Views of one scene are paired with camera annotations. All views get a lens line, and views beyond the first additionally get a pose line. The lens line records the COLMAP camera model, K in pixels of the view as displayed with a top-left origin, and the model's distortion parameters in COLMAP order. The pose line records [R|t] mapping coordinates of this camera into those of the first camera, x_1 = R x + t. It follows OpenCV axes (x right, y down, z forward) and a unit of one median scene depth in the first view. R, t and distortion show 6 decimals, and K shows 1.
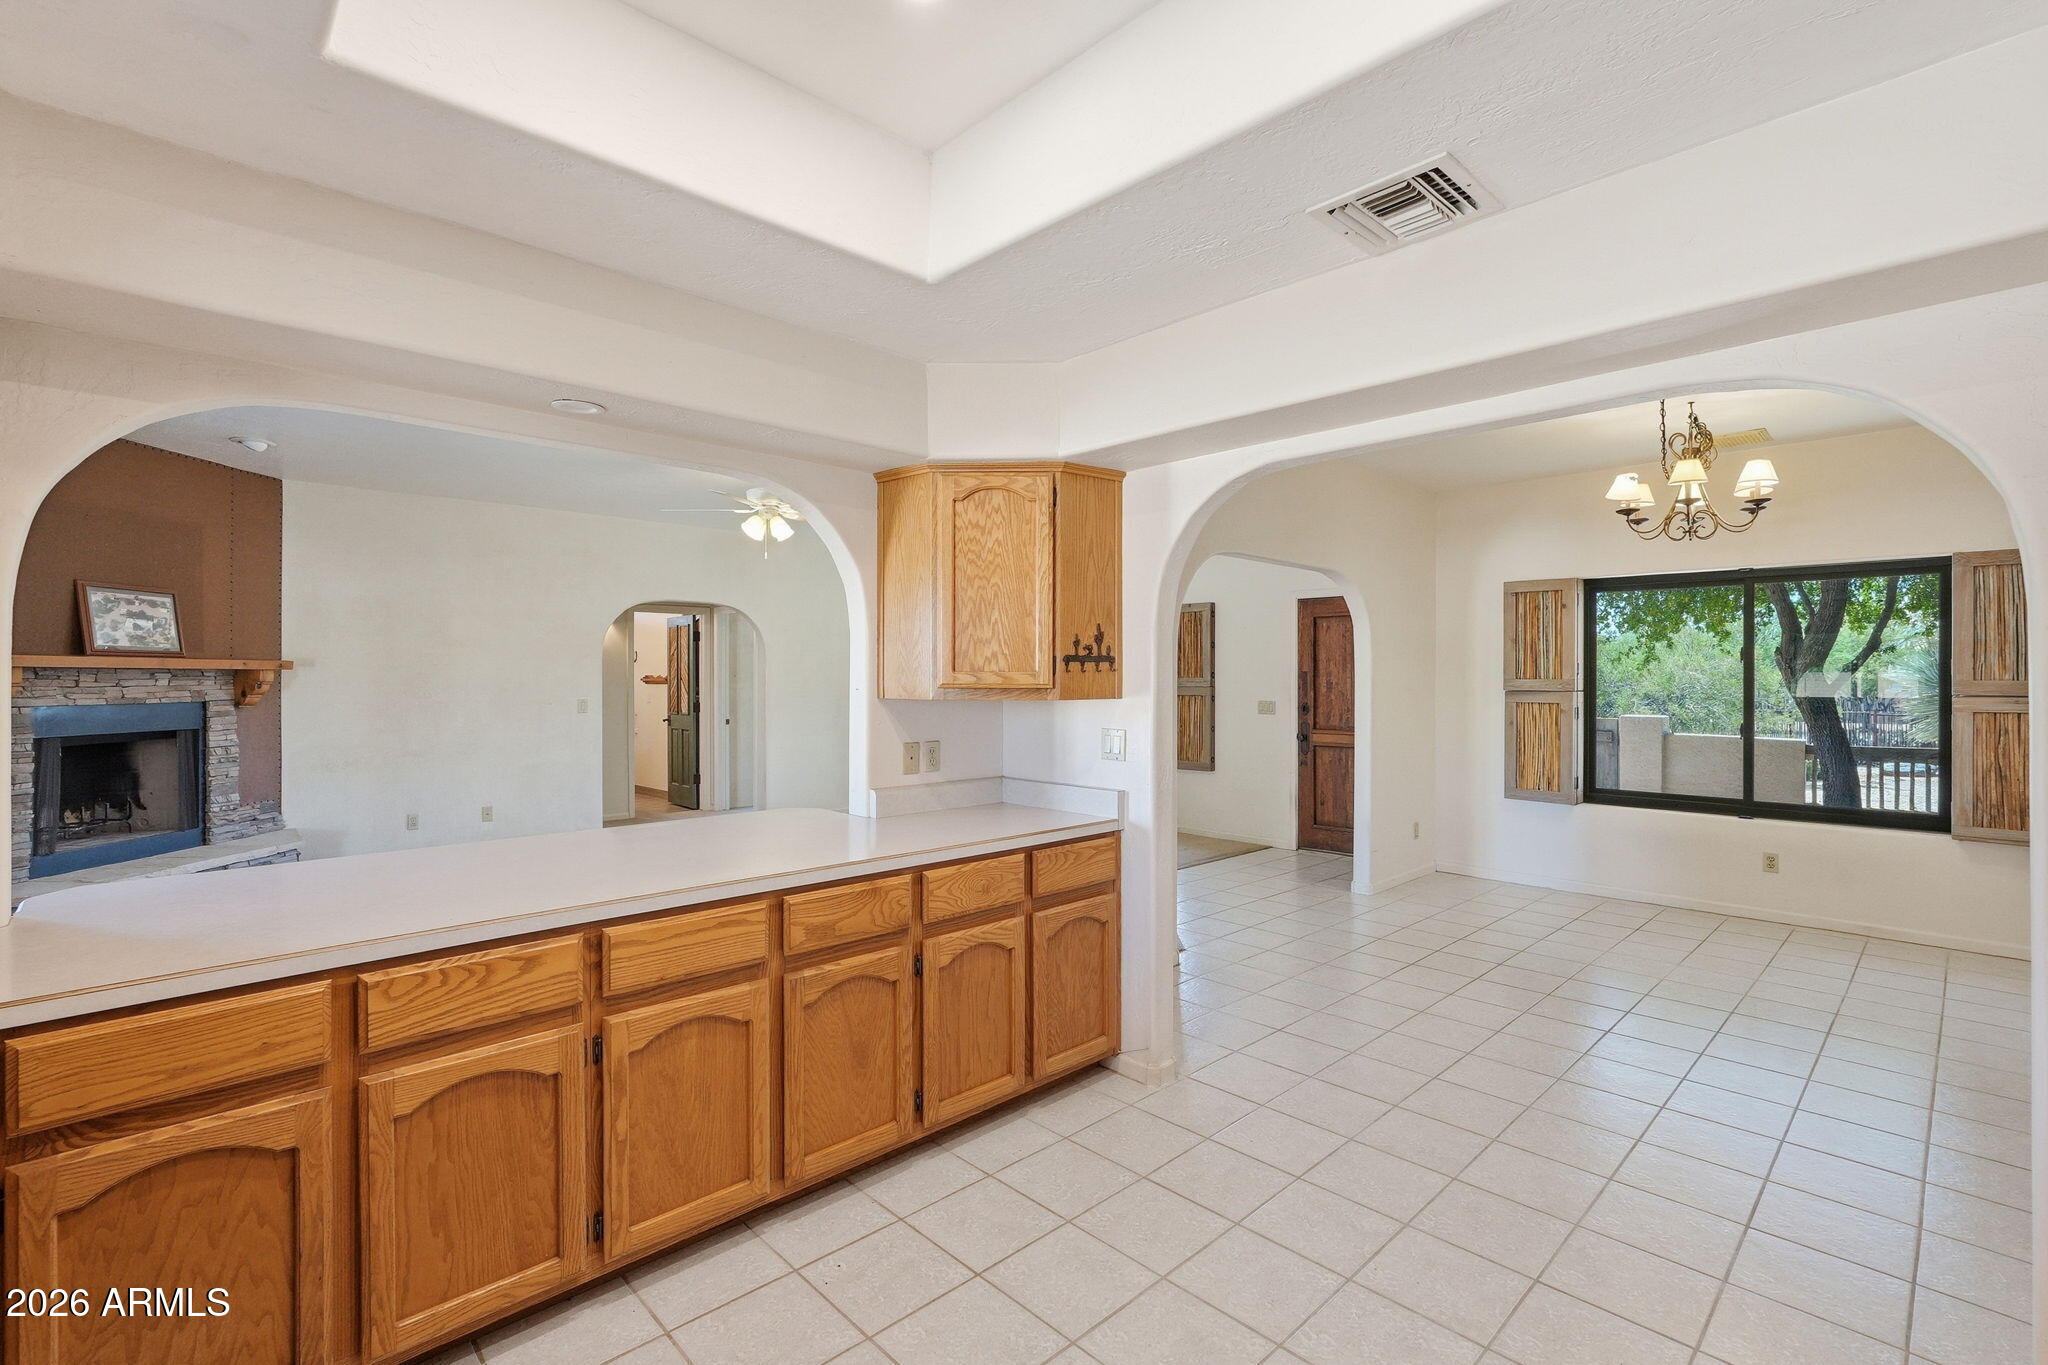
lens RADIAL K [[929.3, 0, 1022.9], [0, 929.3, 677.7], [0, 0, 1]] dist [0.002262, 0.005453]
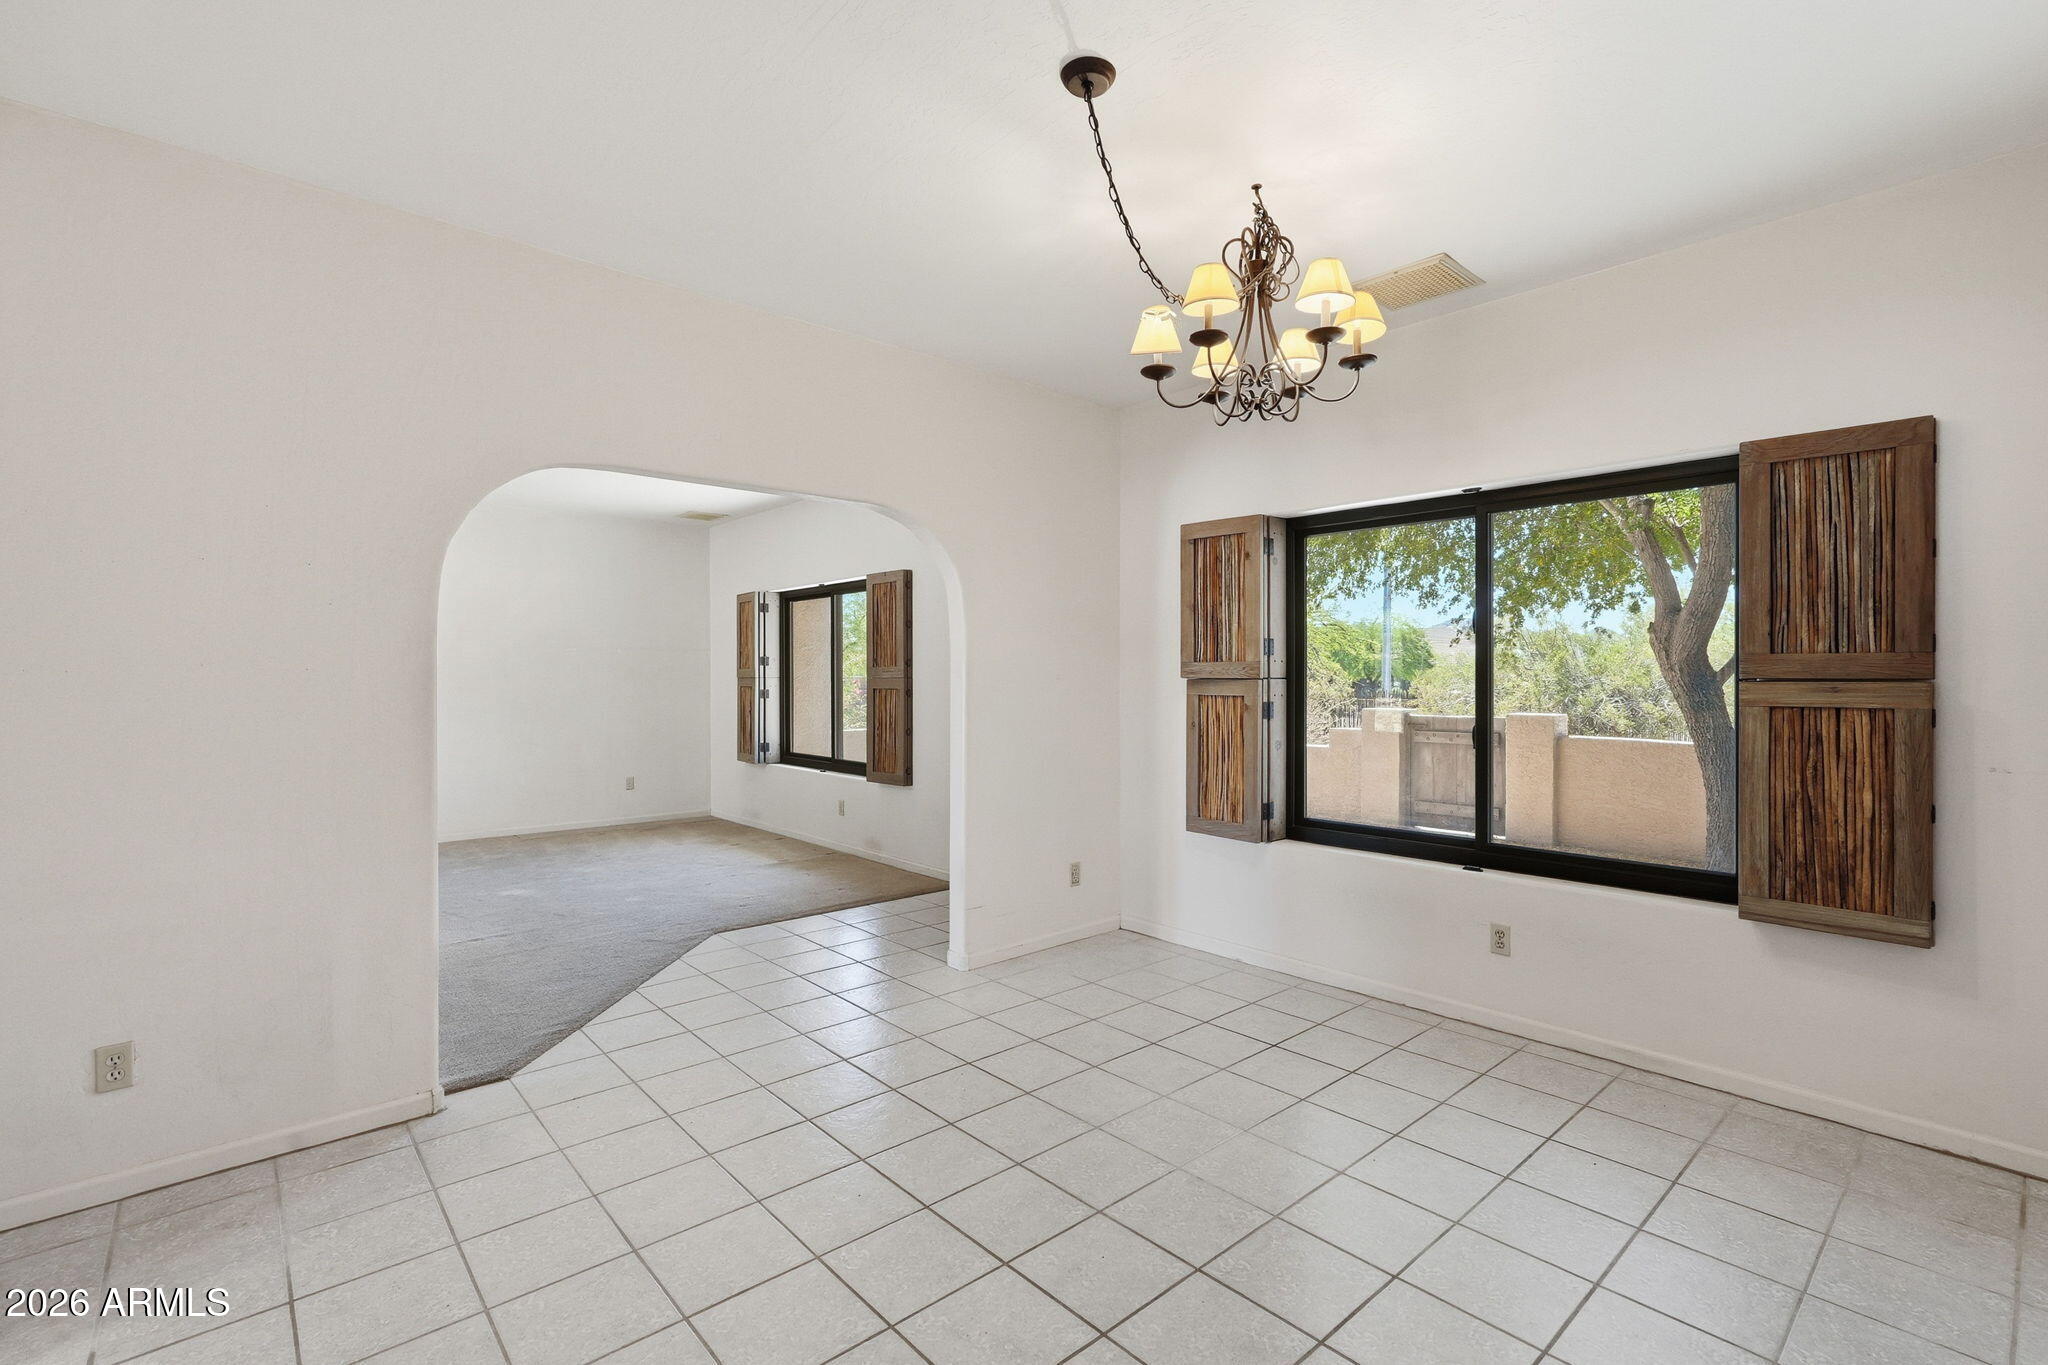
lens RADIAL K [[929.3, 0, 1025.6], [0, 929.3, 690.2], [0, 0, 1]] dist [0.002262, 0.005453]
pose [[0.997087, -0.020441, -0.073478, 0.458028], [0.022935, 0.999183, 0.033266, -0.004242], [0.072738, -0.034855, 0.996742, 0.291984]]
